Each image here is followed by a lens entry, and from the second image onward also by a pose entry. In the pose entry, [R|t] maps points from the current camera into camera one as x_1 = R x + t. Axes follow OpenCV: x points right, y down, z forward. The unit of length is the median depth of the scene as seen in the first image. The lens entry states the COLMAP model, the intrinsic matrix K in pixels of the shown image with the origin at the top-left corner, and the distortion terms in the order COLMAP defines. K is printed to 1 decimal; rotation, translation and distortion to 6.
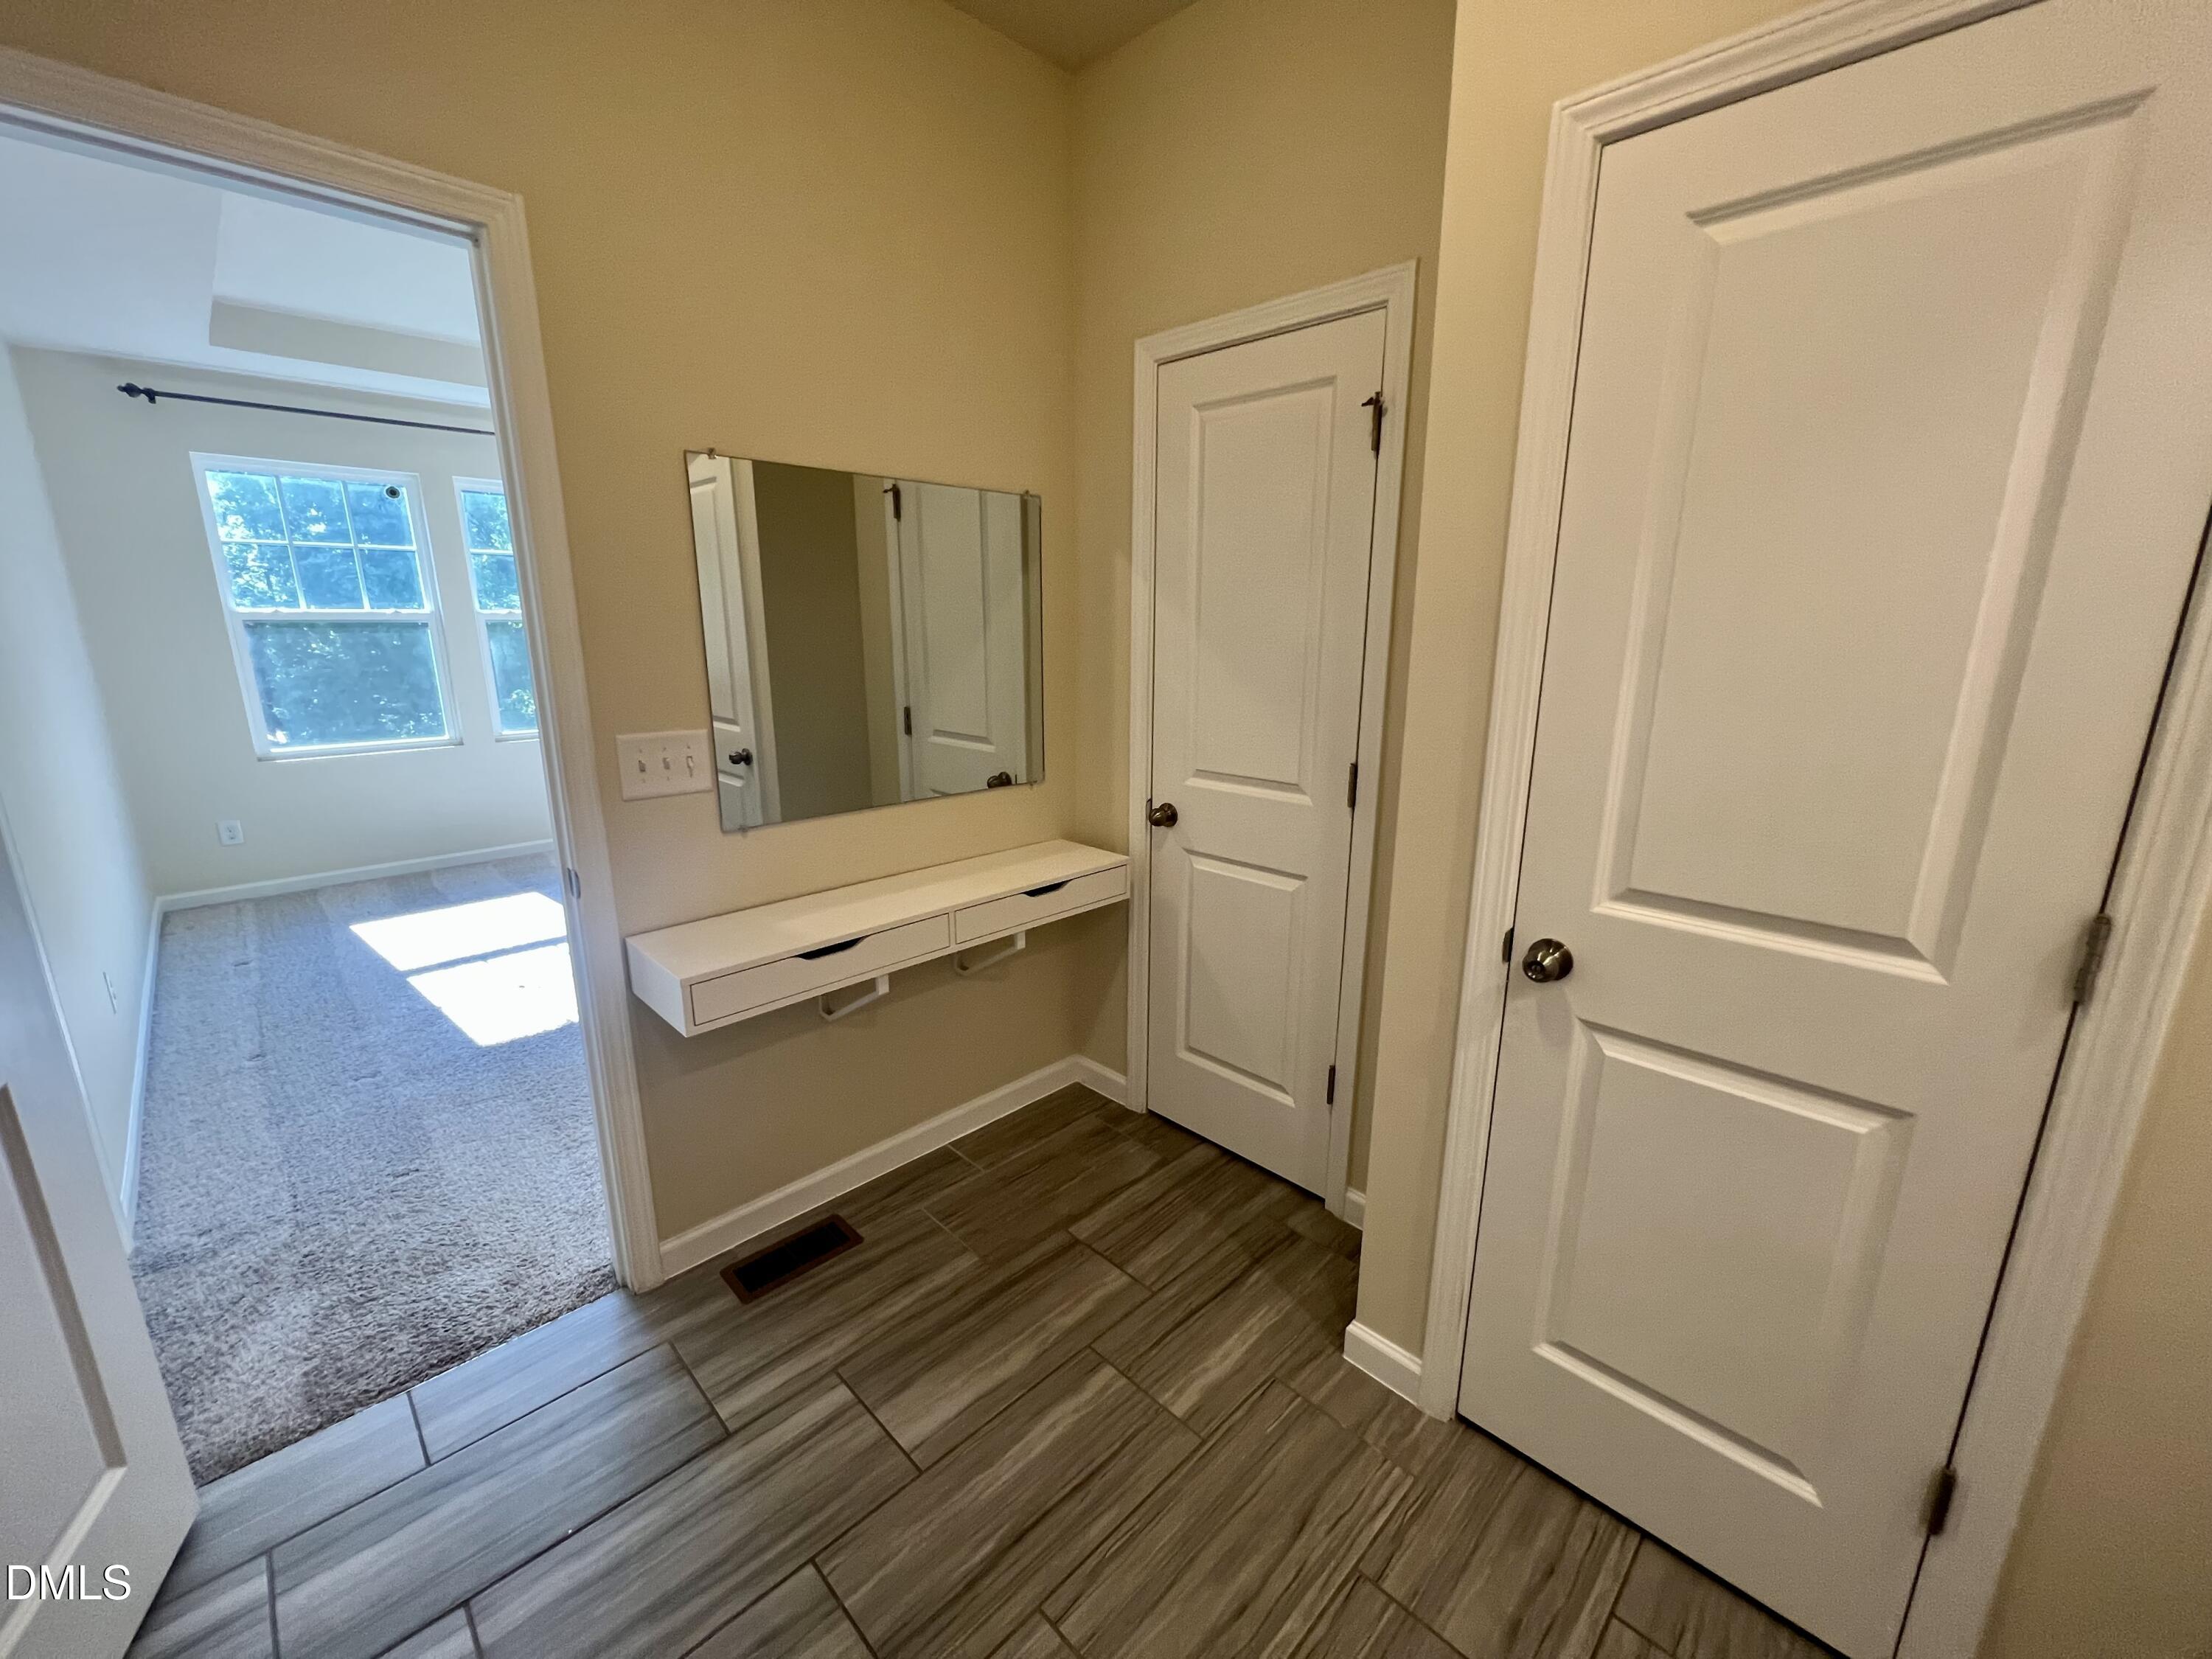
lens RADIAL K [[883.9, 0, 1105.5], [0, 883.9, 836.8], [0, 0, 1]] dist [-0.001908, 0.000629]
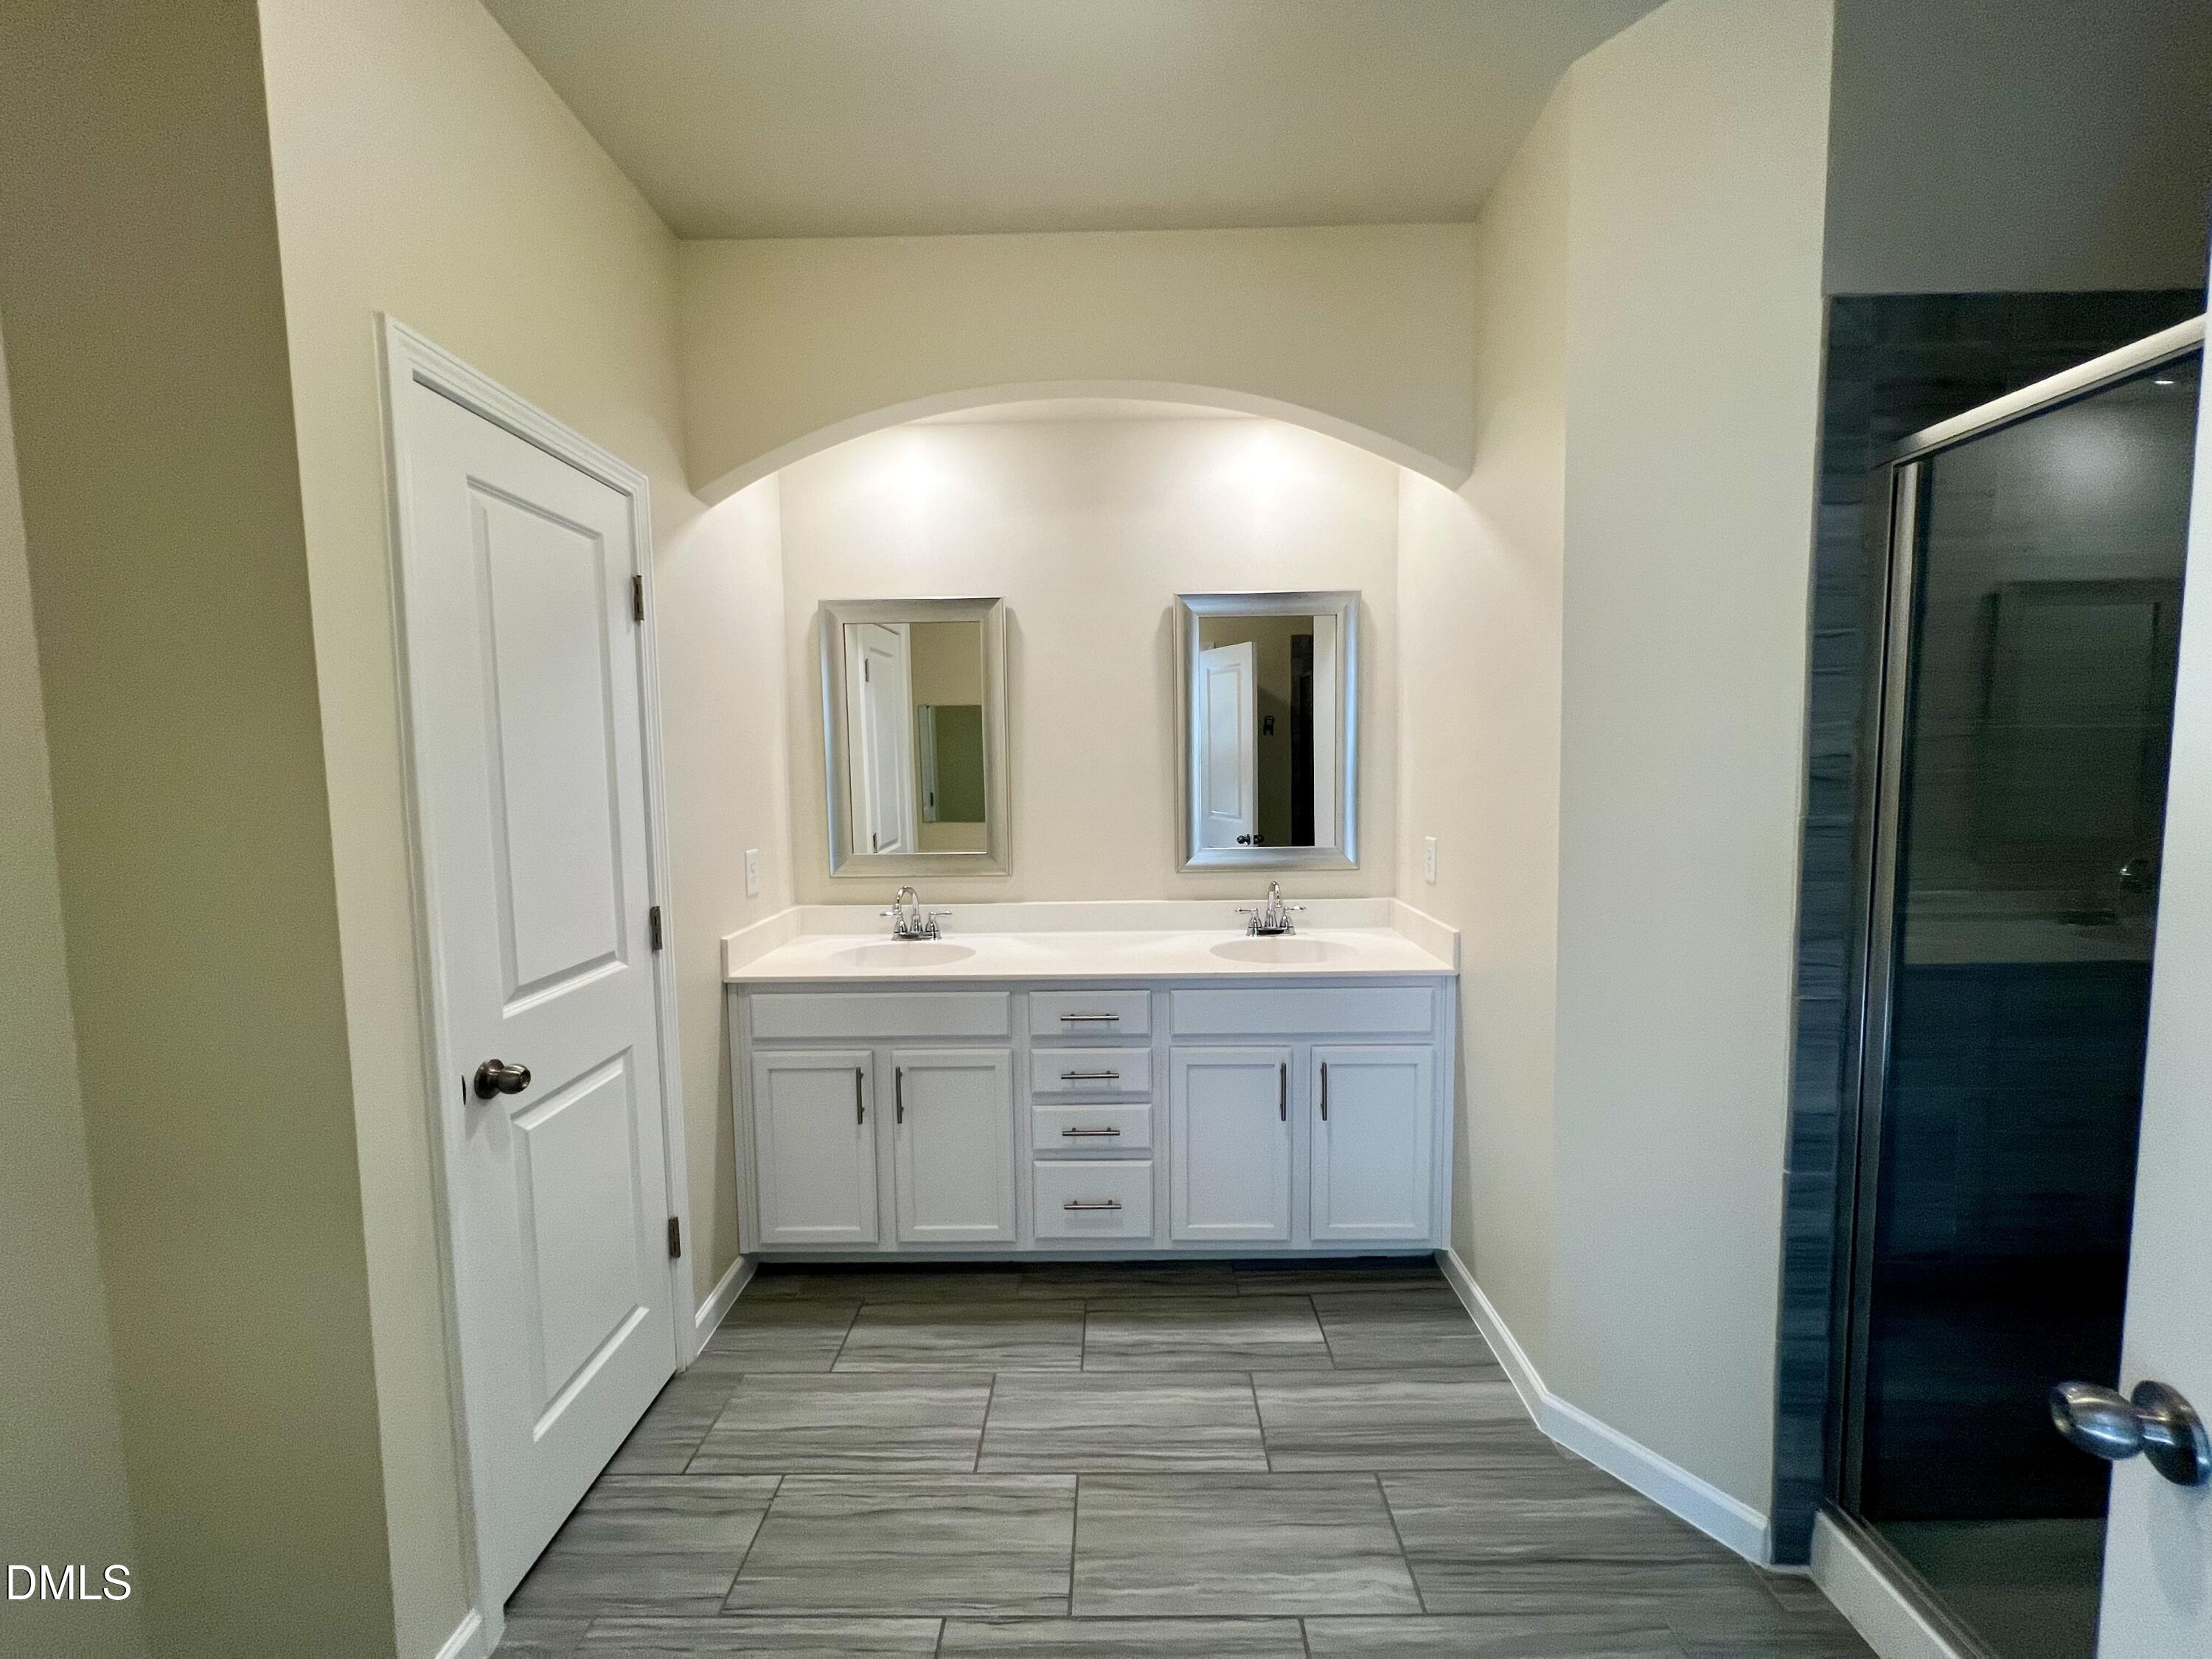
lens RADIAL K [[883.9, 0, 1108.9], [0, 883.9, 826.9], [0, 0, 1]] dist [-0.001908, 0.000629]
pose [[-0.697753, -0.045990, 0.714861, -0.853830], [0.177141, 0.955866, 0.234397, -0.299631], [-0.694091, 0.290182, -0.658811, 1.186490]]
